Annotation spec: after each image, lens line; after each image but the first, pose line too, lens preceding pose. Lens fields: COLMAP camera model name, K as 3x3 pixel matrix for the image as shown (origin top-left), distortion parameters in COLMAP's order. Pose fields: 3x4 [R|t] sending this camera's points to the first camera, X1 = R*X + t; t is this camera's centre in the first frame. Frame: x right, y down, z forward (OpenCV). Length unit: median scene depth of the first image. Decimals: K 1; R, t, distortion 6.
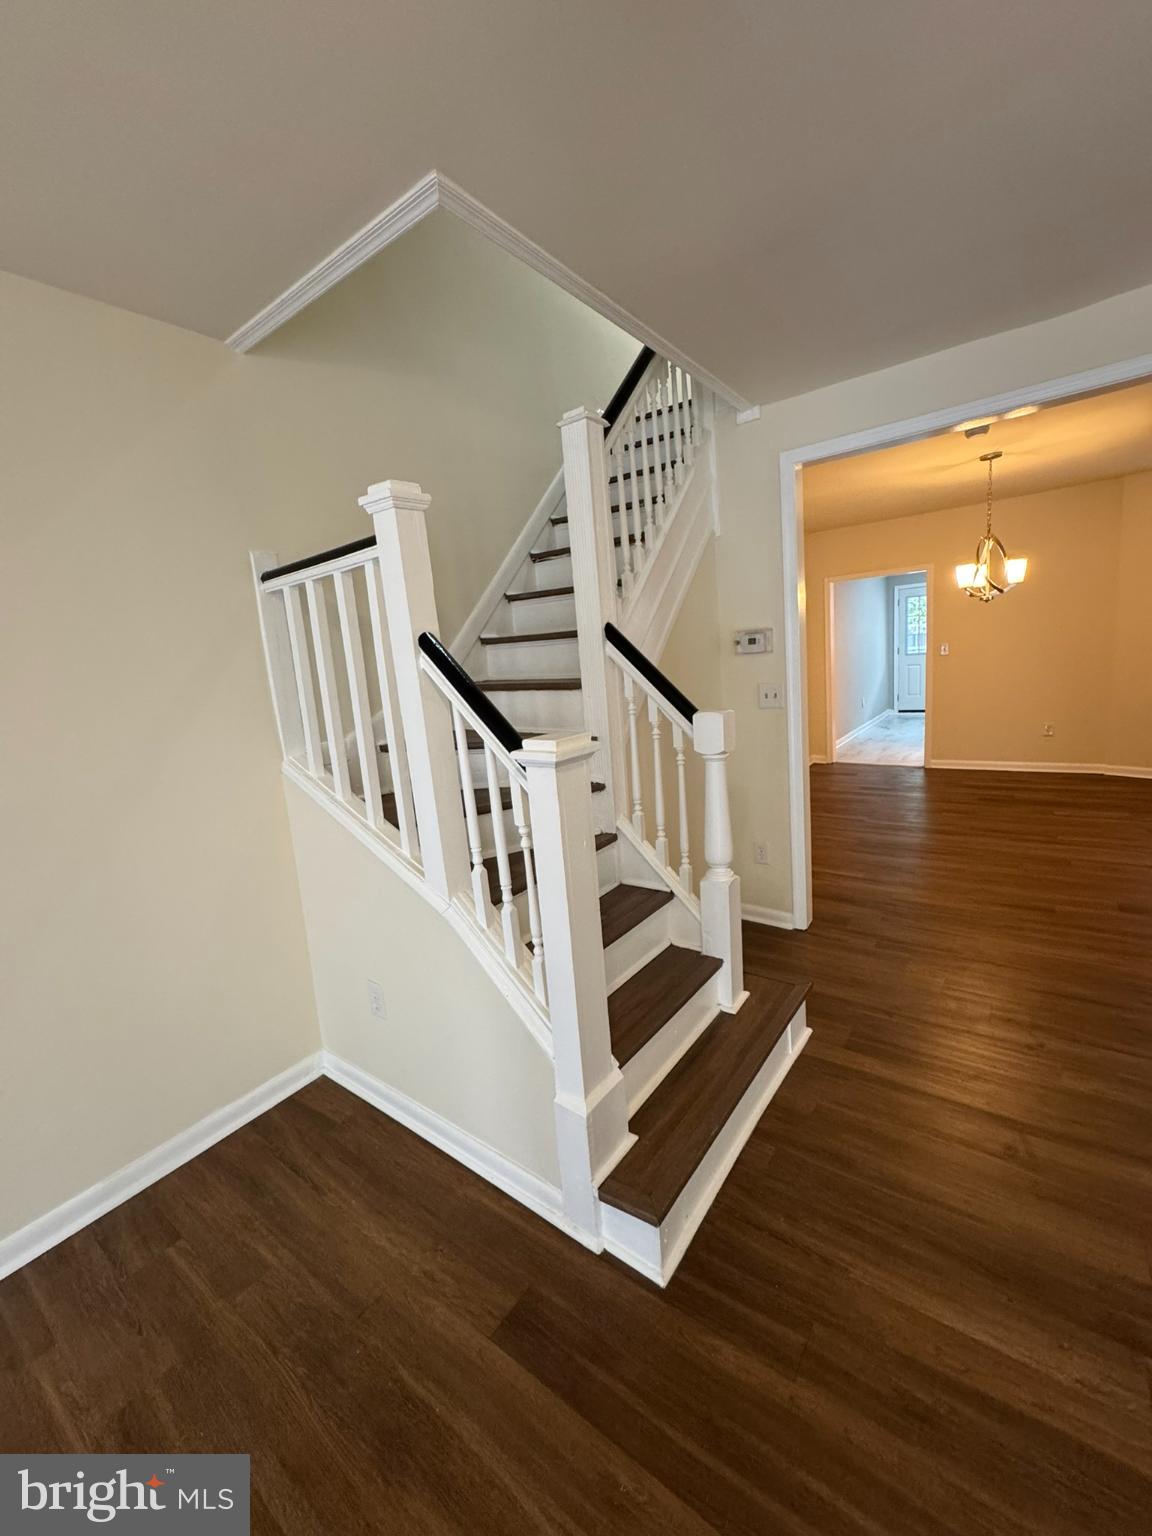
lens RADIAL K [[616.3, 0, 580.0], [0, 616.3, 765.9], [0, 0, 1]] dist [-0.001327, 0.000299]
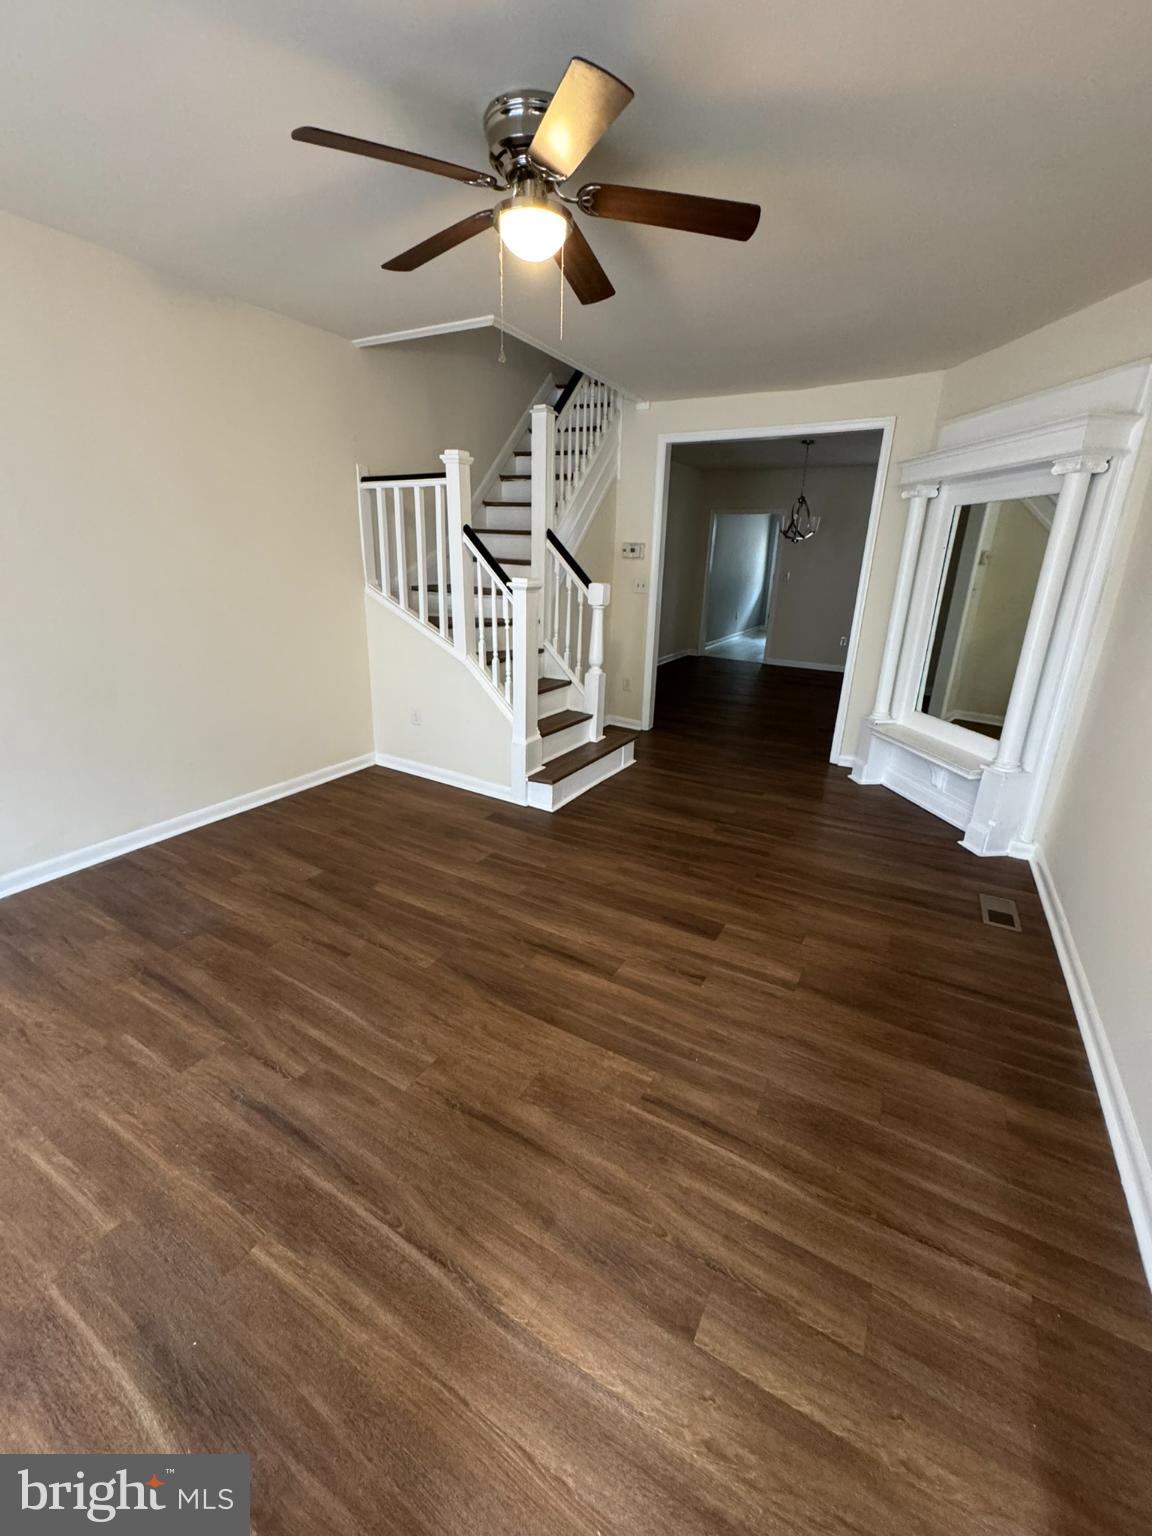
lens RADIAL K [[616.3, 0, 577.3], [0, 616.3, 766.1], [0, 0, 1]] dist [-0.001327, 0.000299]
pose [[0.986757, 0.067997, 0.147268, -0.091578], [-0.089623, 0.985278, 0.145582, 0.186196], [-0.135201, -0.156853, 0.978324, -0.904591]]
